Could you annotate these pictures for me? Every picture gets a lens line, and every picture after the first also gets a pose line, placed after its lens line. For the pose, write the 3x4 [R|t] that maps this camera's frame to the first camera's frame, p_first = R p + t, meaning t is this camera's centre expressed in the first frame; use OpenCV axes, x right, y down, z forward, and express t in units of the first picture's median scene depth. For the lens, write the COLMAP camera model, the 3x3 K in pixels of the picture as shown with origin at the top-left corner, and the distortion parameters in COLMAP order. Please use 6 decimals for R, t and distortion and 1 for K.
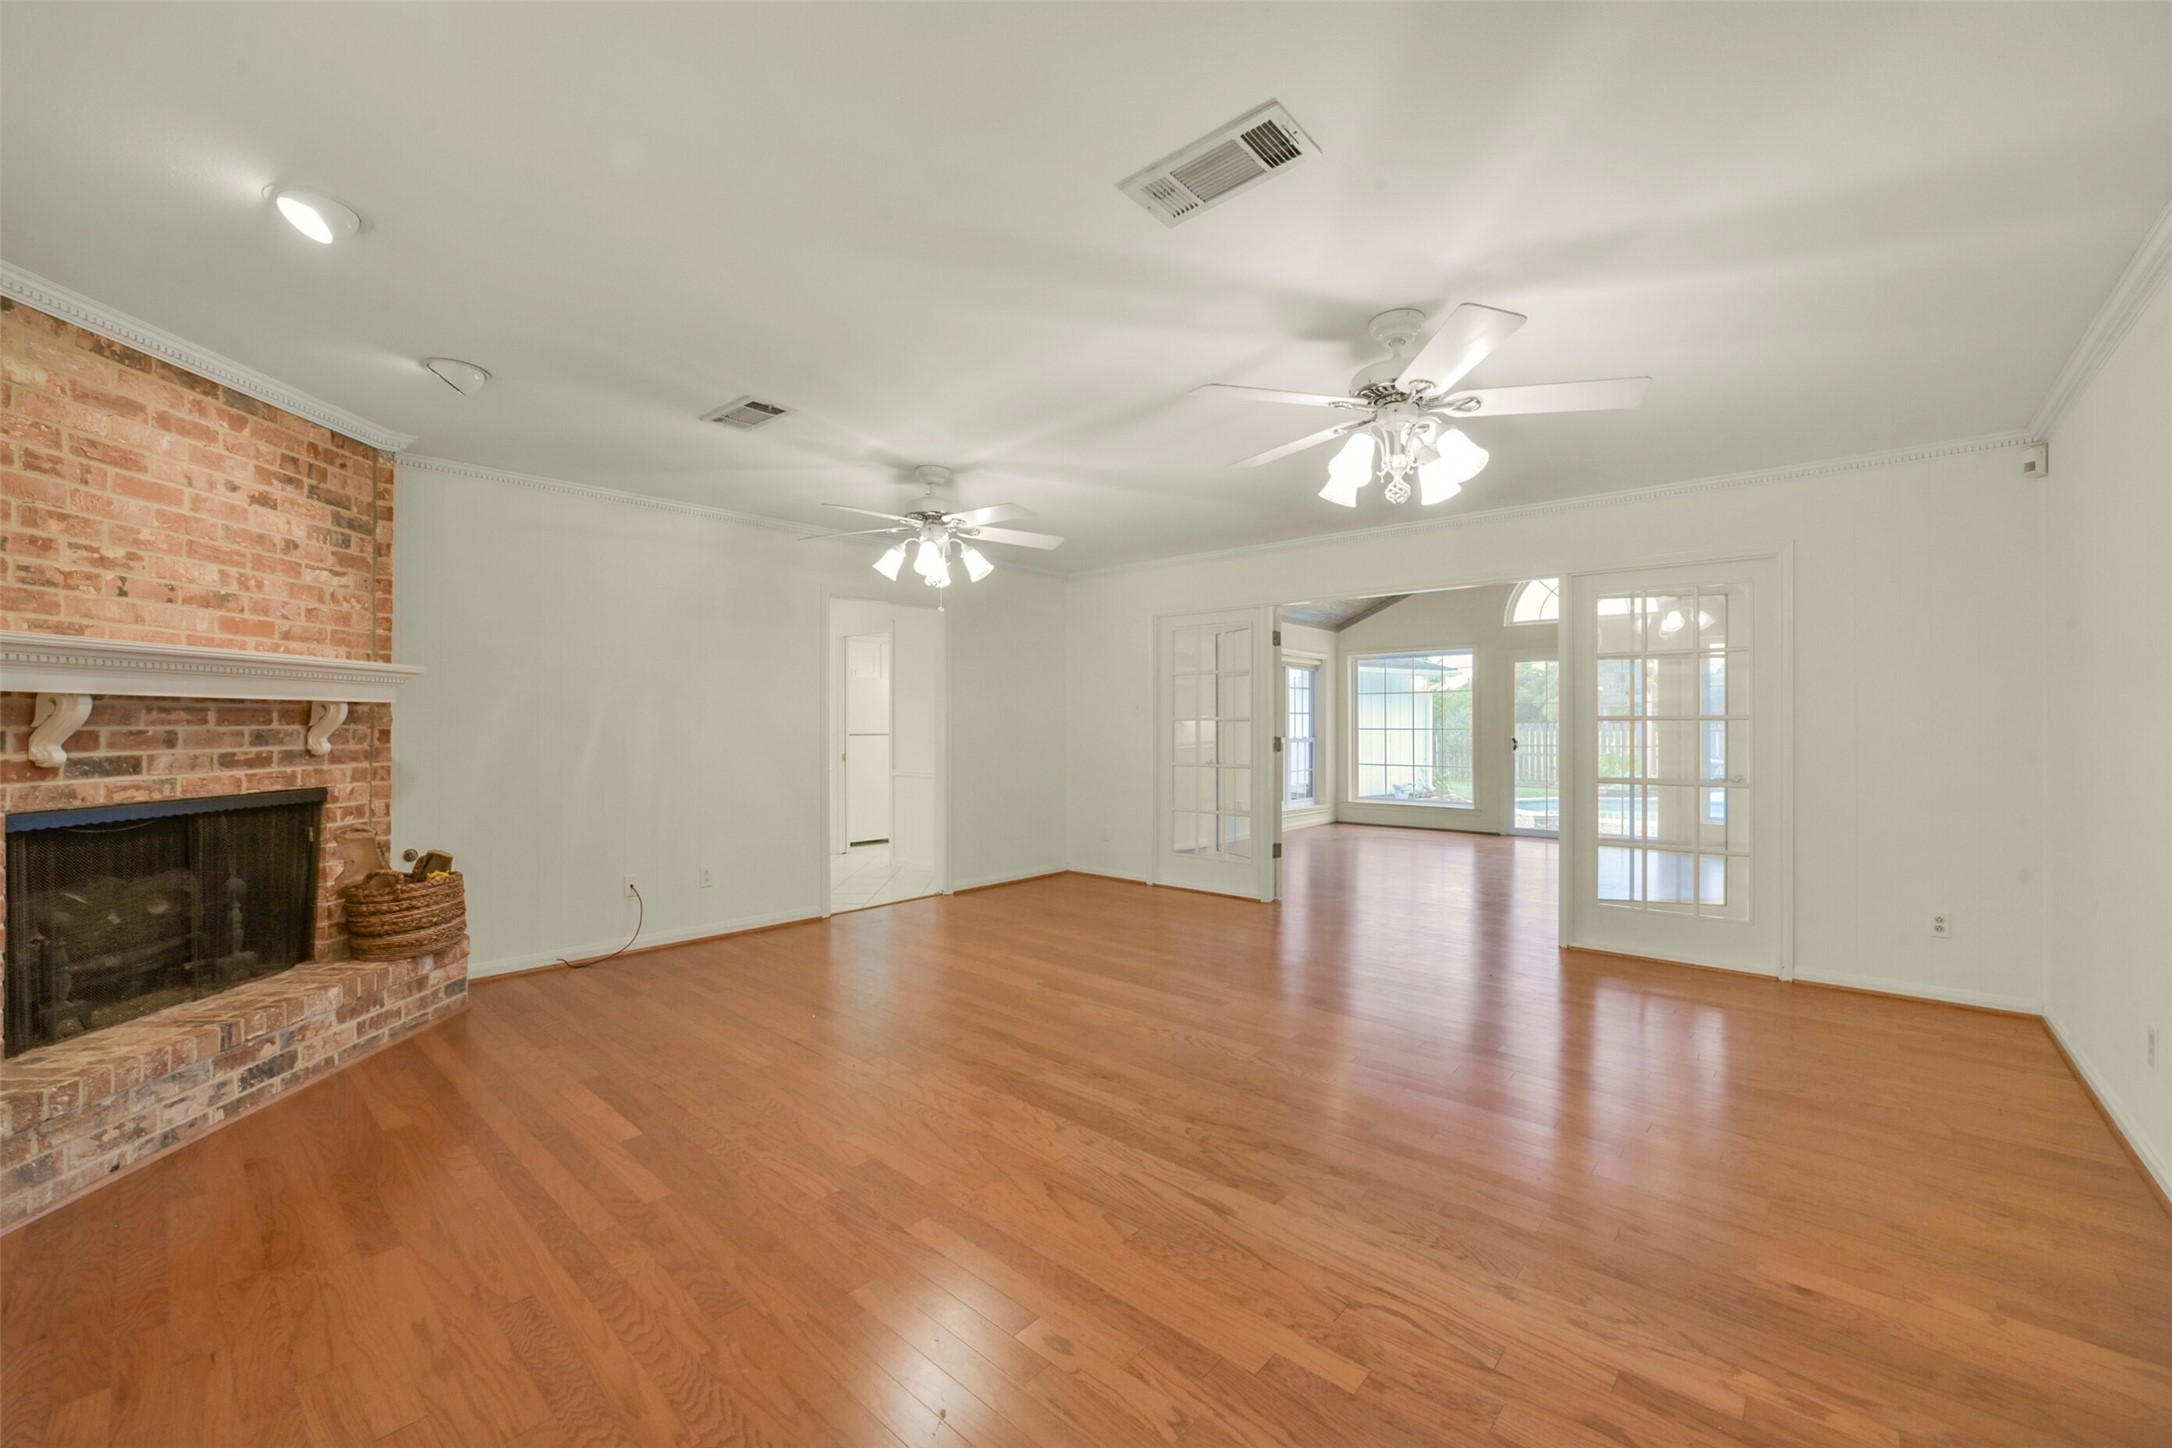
lens RADIAL K [[866.8, 0, 1091.1], [0, 866.8, 722.0], [0, 0, 1]] dist [-0.037155, 0.008675]
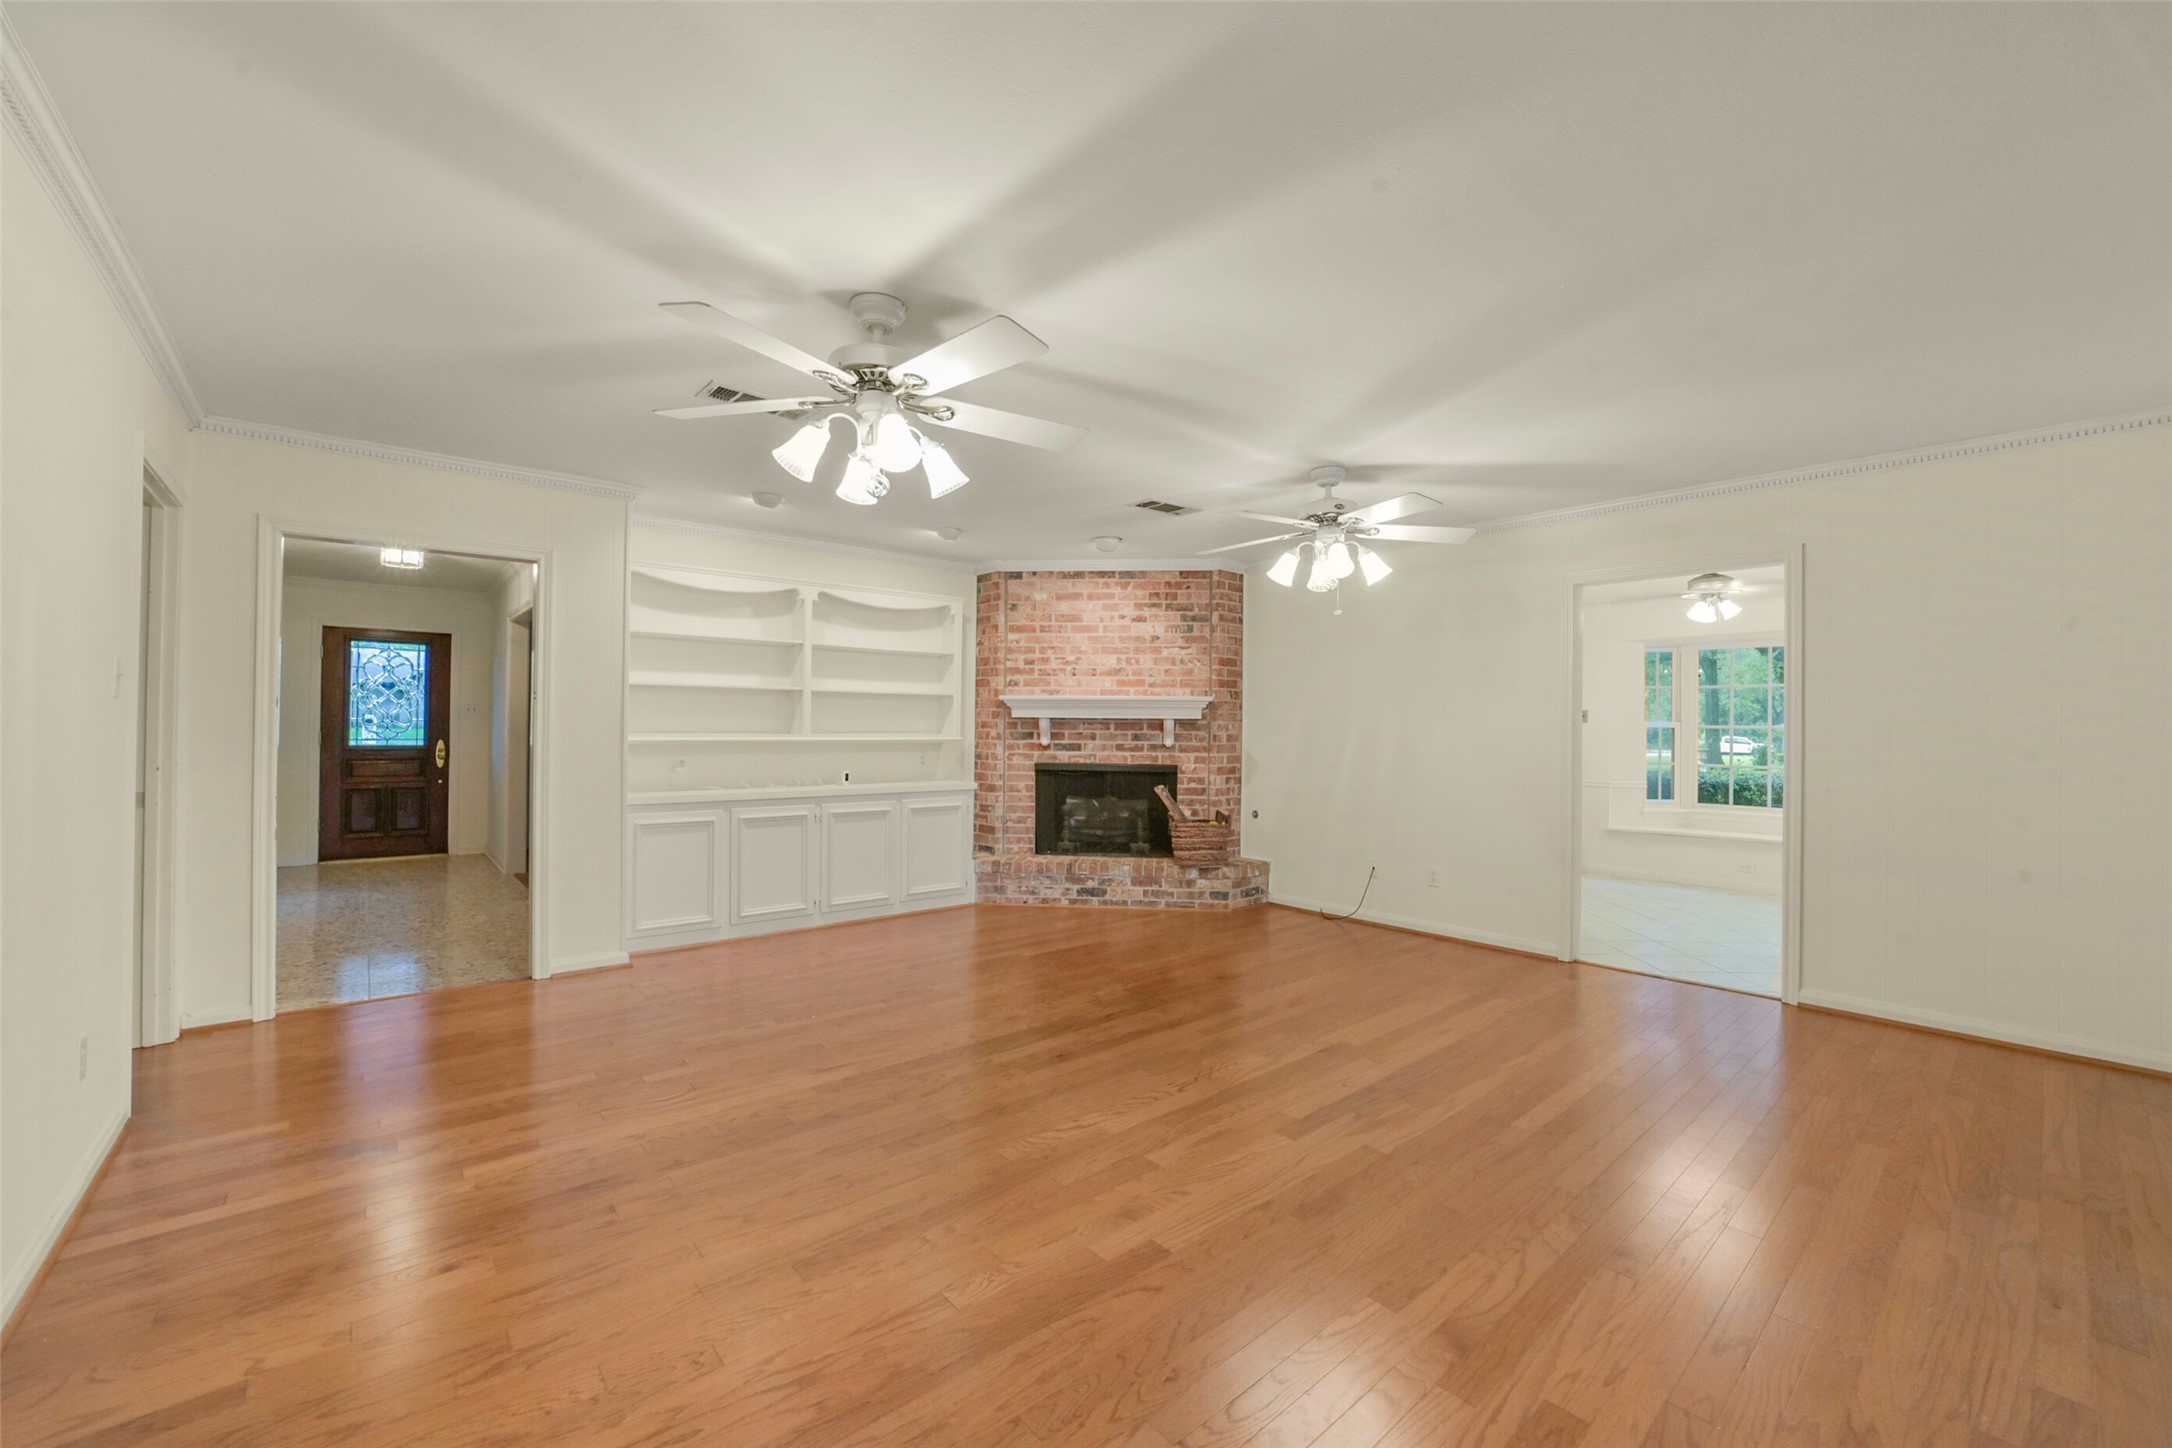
lens RADIAL K [[866.8, 0, 1091.1], [0, 866.8, 722.0], [0, 0, 1]] dist [-0.037155, 0.008675]
pose [[-0.136766, -0.008594, -0.990566, 1.095224], [-0.009307, 0.999929, -0.007390, -0.001074], [0.990560, 0.008208, -0.136837, 1.186714]]
